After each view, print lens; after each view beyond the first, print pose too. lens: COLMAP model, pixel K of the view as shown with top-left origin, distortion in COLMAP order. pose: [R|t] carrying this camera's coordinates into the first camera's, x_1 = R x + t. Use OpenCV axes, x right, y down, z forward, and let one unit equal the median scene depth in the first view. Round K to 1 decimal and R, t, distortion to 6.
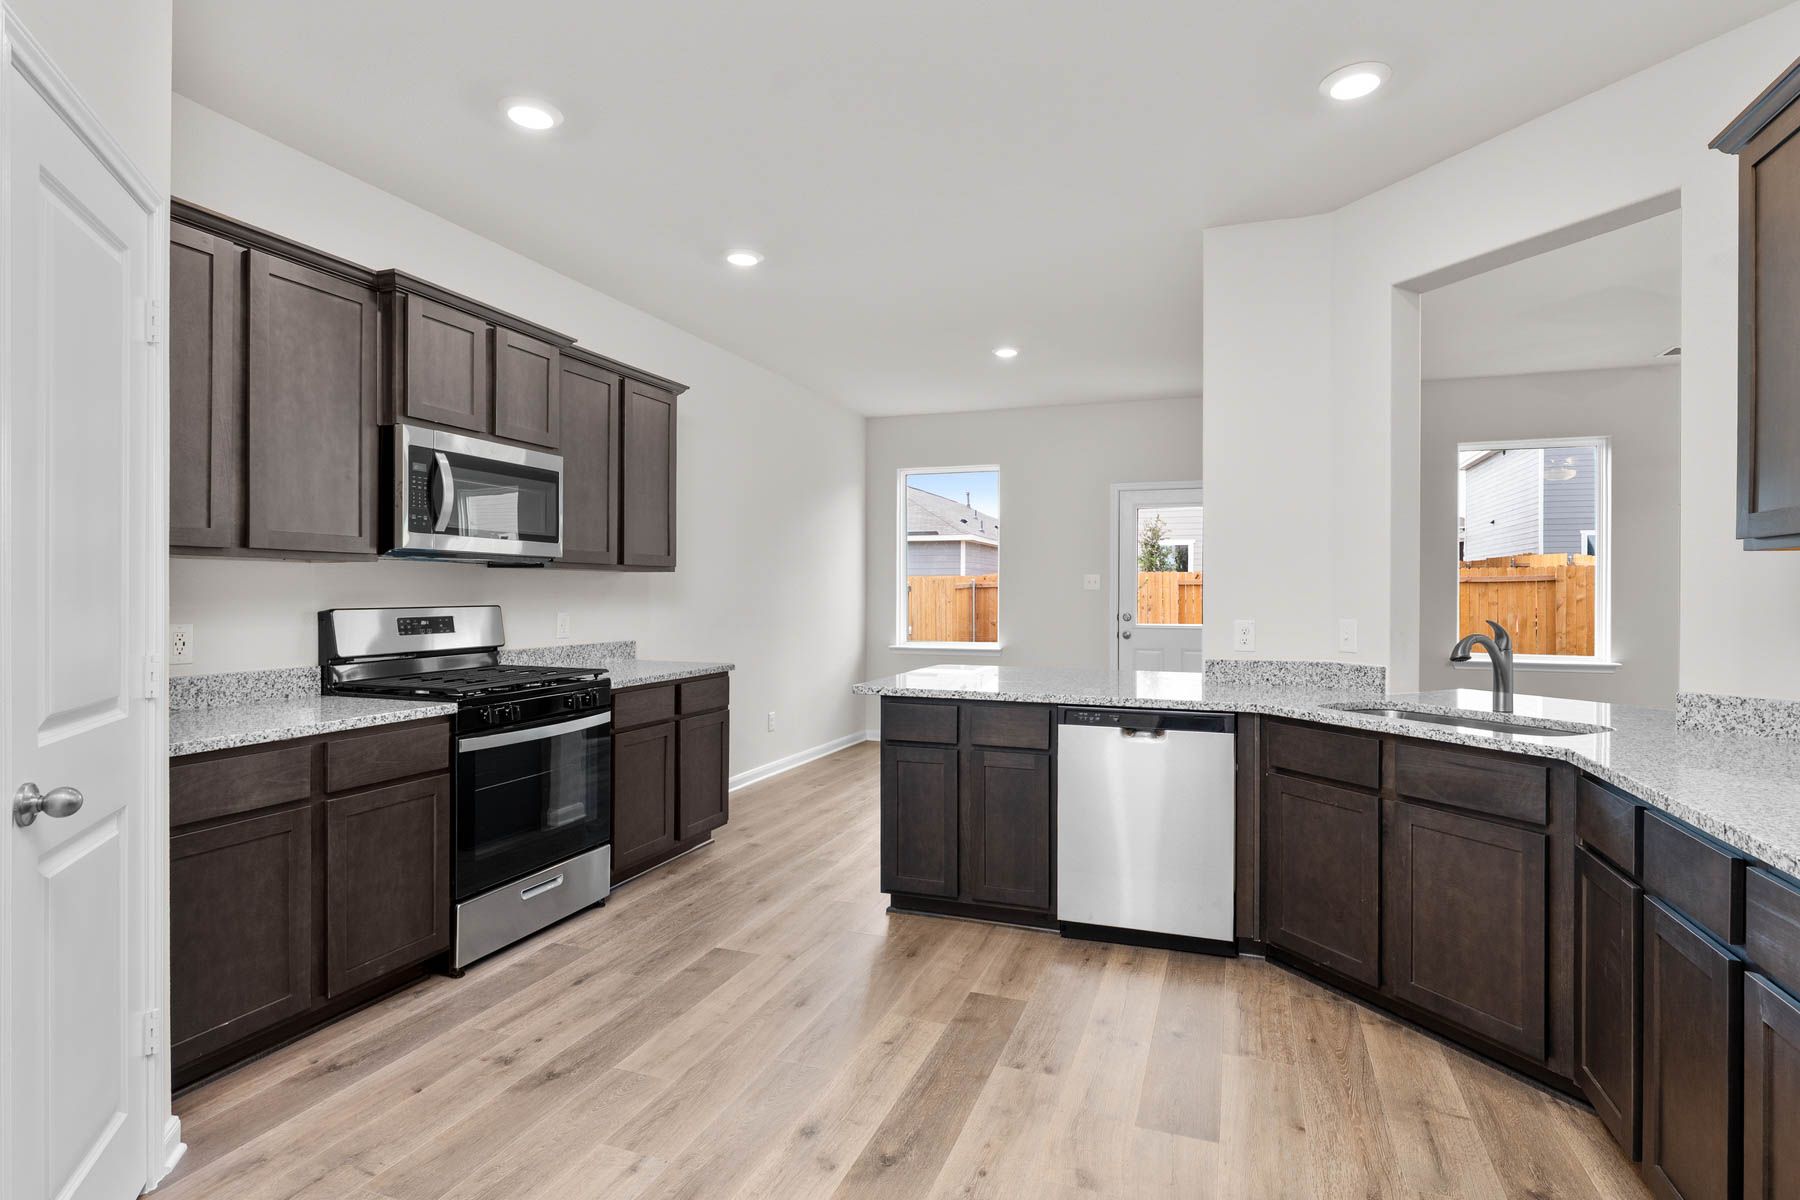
lens RADIAL K [[902.6, 0, 913.8], [0, 902.6, 594.3], [0, 0, 1]] dist [-0.002606, -0.000217]
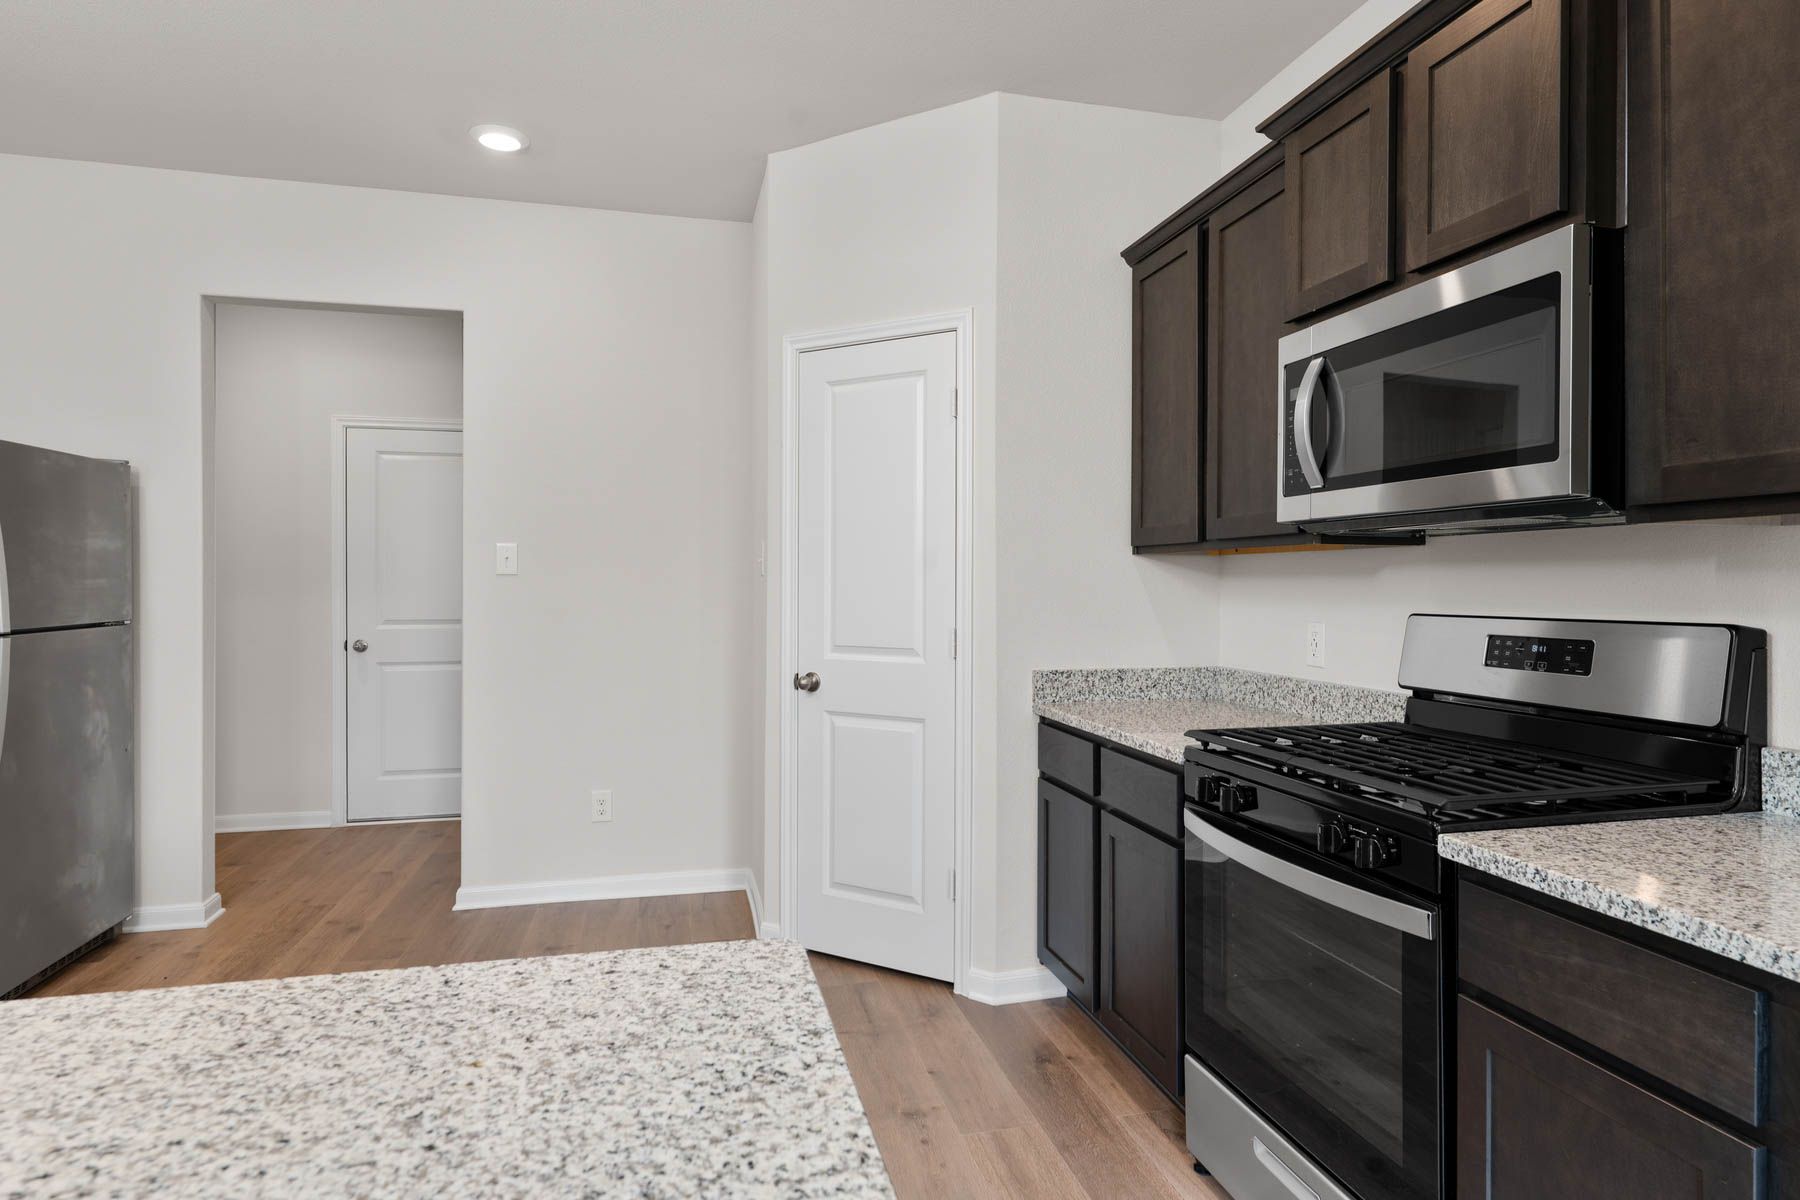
lens RADIAL K [[1012.0, 0, 930.0], [0, 1012.0, 588.8], [0, 0, 1]] dist [0.002653, -0.000369]
pose [[-0.826475, -0.003224, -0.562964, 0.073007], [-0.006684, 0.999969, 0.004086, -0.002634], [0.562933, 0.007140, -0.826472, 1.396141]]
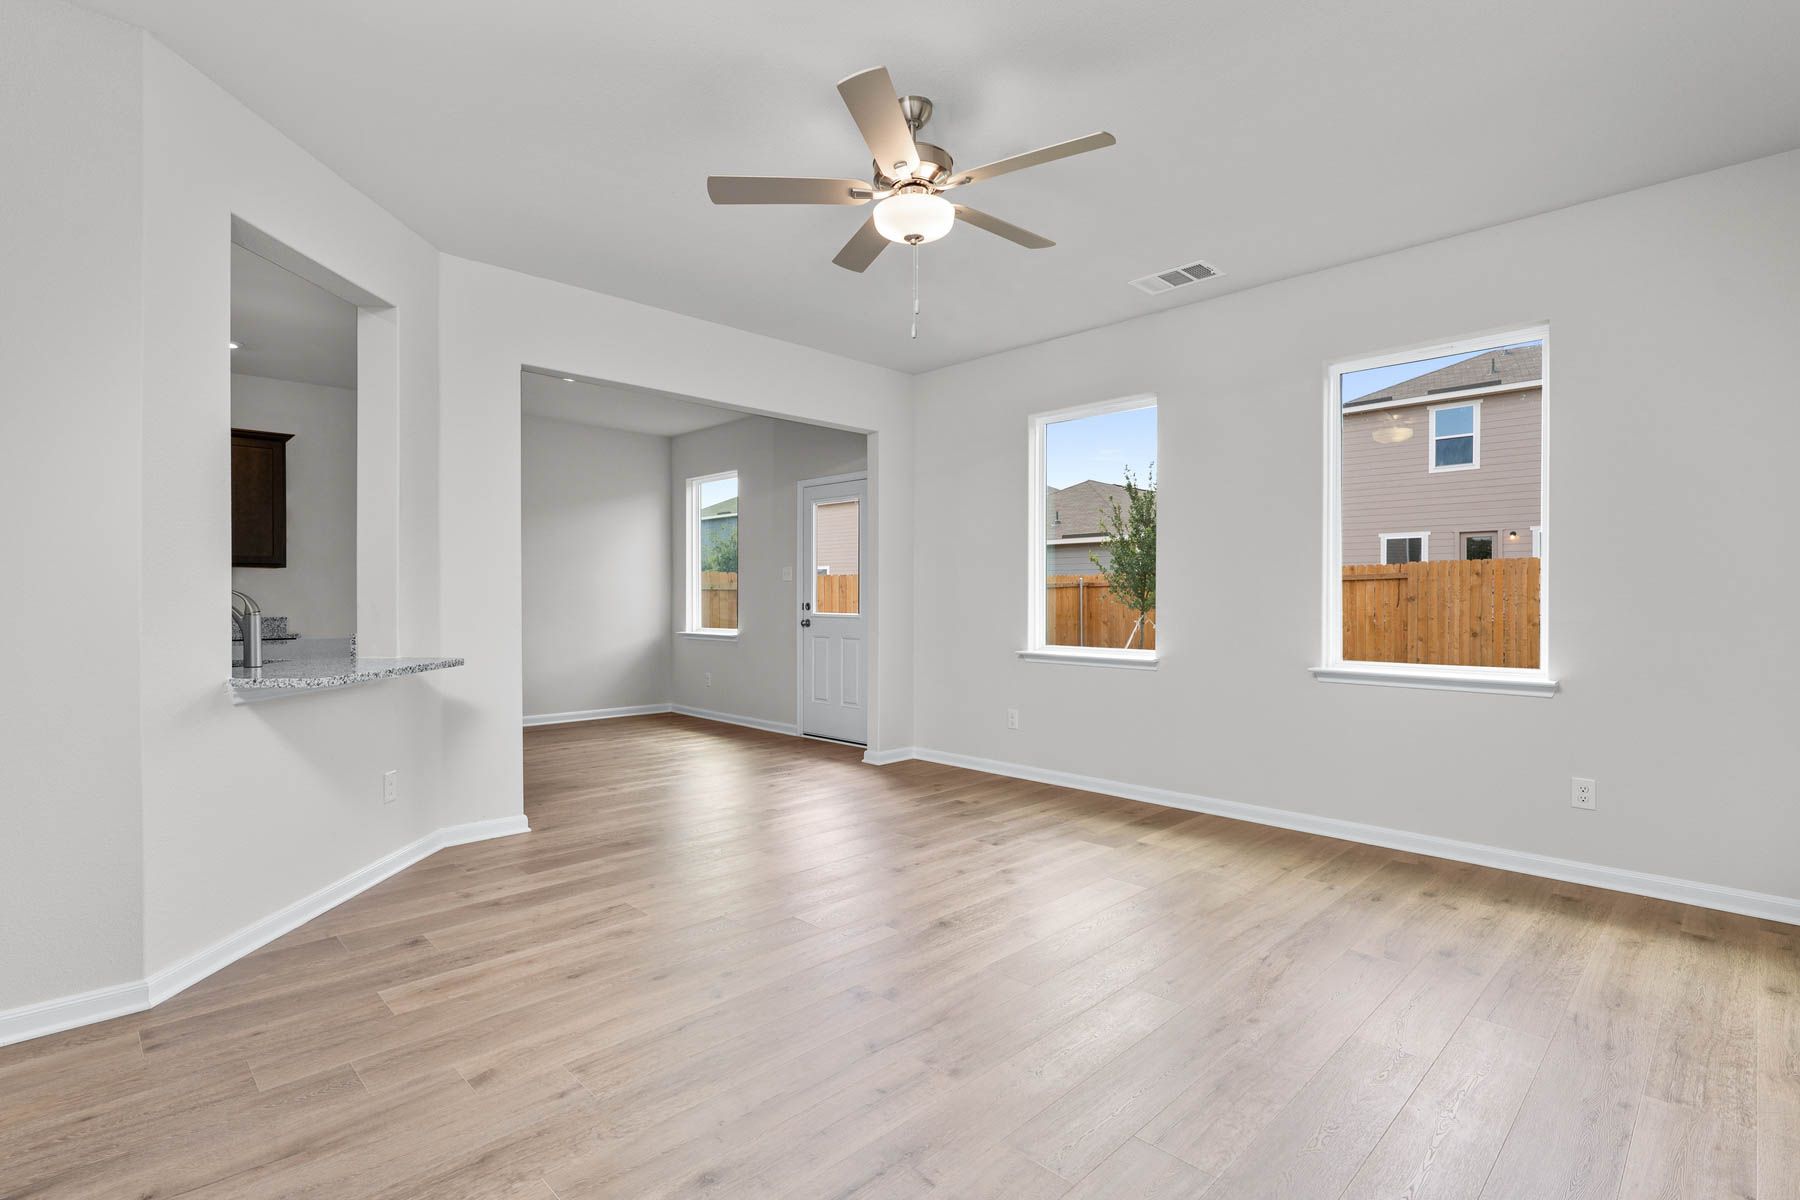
lens RADIAL K [[876.9, 0, 901.2], [0, 876.9, 594.8], [0, 0, 1]] dist [-0.000624, -0.000194]
pose [[0.902625, -0.001920, -0.430424, 1.720748], [0.000251, 0.999992, -0.003932, 0.034132], [0.430428, 0.003441, 0.902618, 0.265438]]
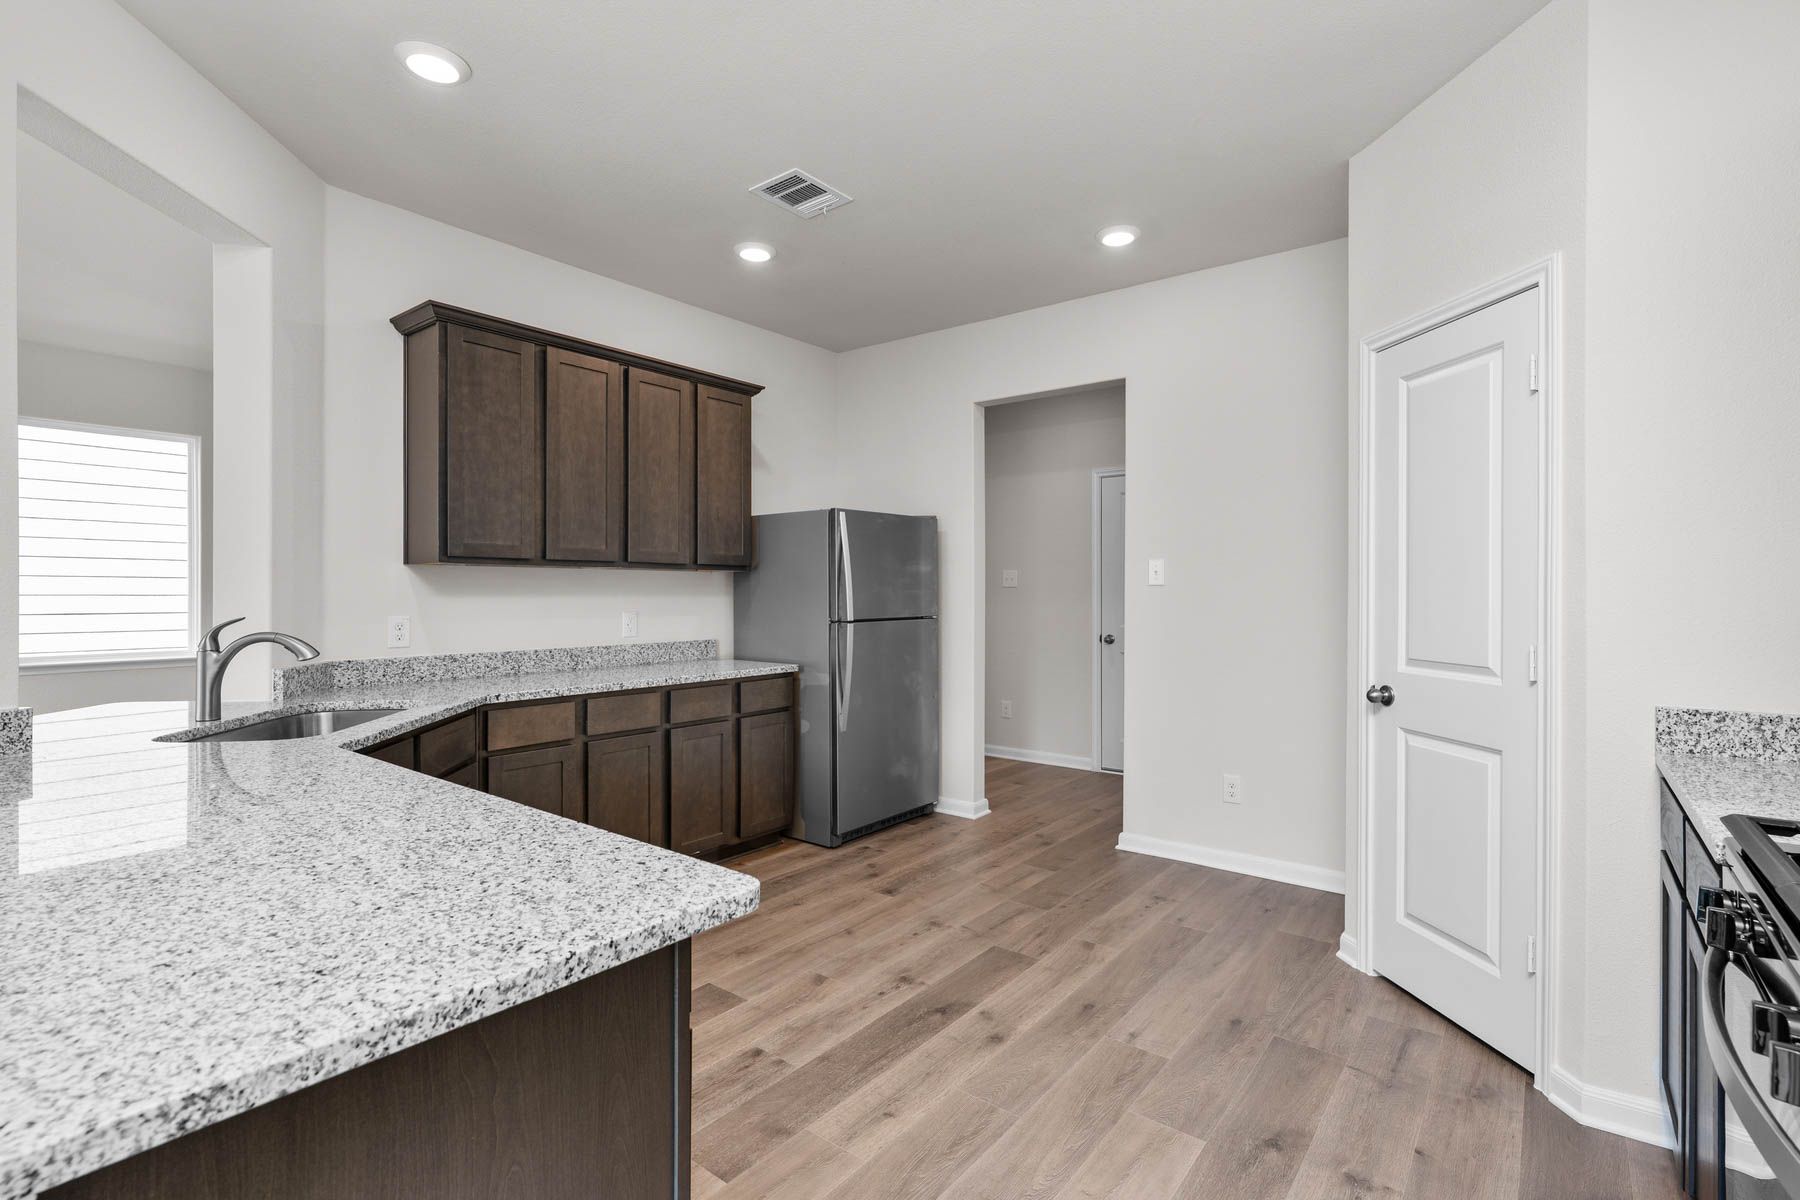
lens RADIAL K [[842.3, 0, 906.2], [0, 842.3, 593.2], [0, 0, 1]] dist [-0.000630, 0.000402]
pose [[-0.951017, -0.006749, 0.309064, -0.230052], [-0.005687, 0.999974, 0.004337, -0.002822], [-0.309085, 0.002367, -0.951032, 1.397779]]
